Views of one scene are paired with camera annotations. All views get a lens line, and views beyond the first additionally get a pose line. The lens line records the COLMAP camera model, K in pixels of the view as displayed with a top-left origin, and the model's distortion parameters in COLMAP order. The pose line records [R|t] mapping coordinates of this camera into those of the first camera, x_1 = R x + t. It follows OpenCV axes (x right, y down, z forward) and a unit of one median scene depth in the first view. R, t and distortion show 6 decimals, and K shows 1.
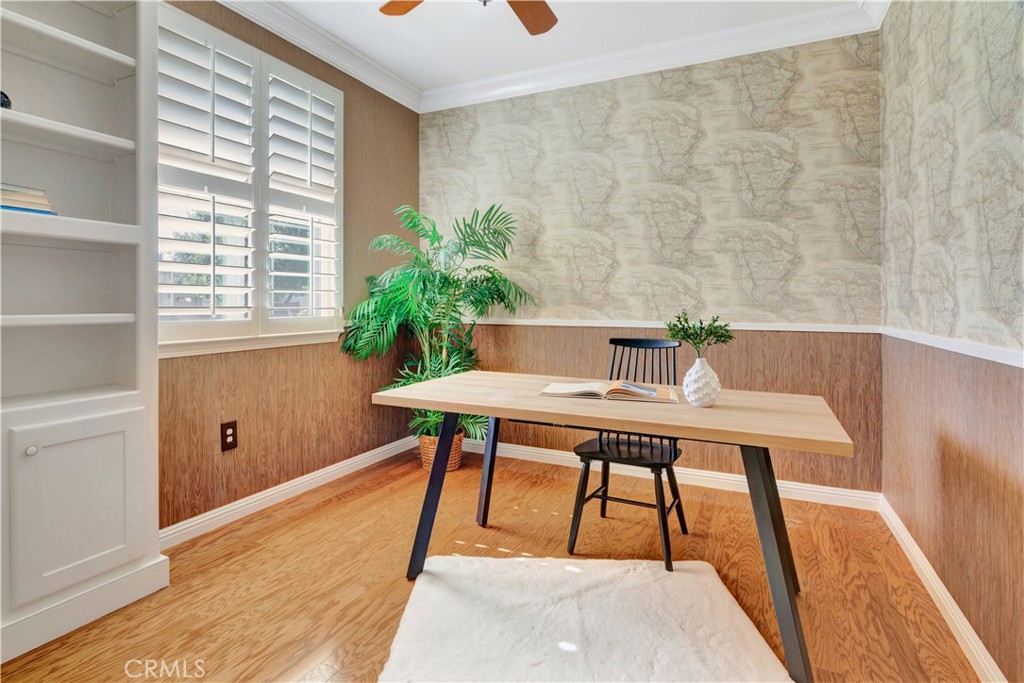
lens RADIAL K [[504.3, 0, 509.1], [0, 504.3, 302.6], [0, 0, 1]] dist [0.002346, 0.000203]
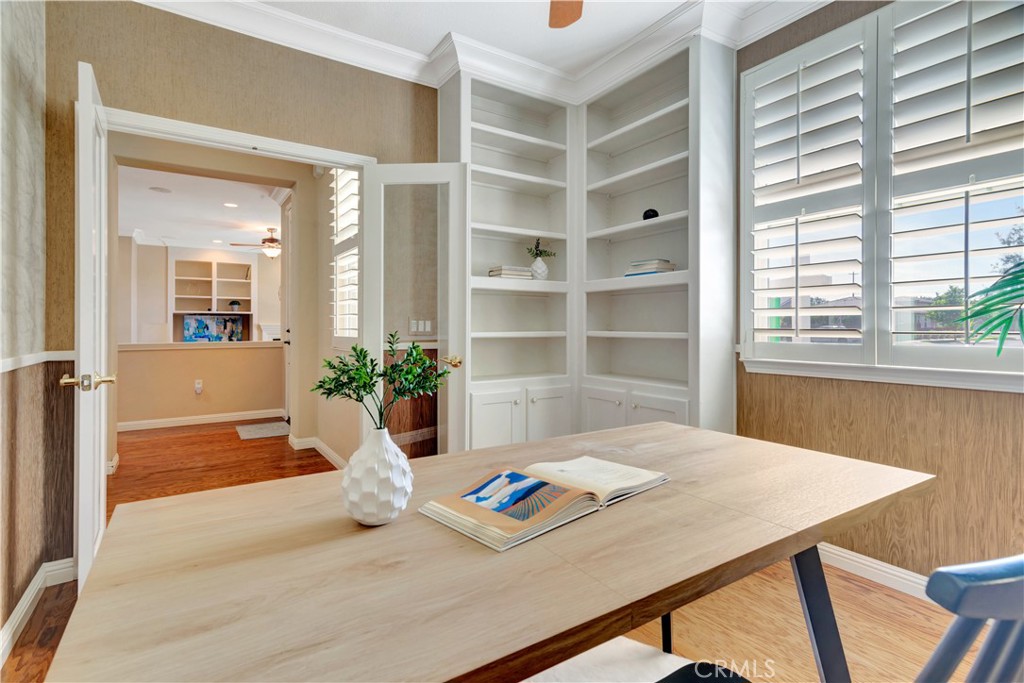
lens RADIAL K [[499.4, 0, 512.7], [0, 499.4, 325.4], [0, 0, 1]] dist [0.002063, 0.000227]
pose [[-0.509492, -0.002695, -0.860471, 0.523346], [0.000247, 0.999995, -0.003279, 0.004287], [0.860476, -0.001883, -0.509488, 0.965605]]
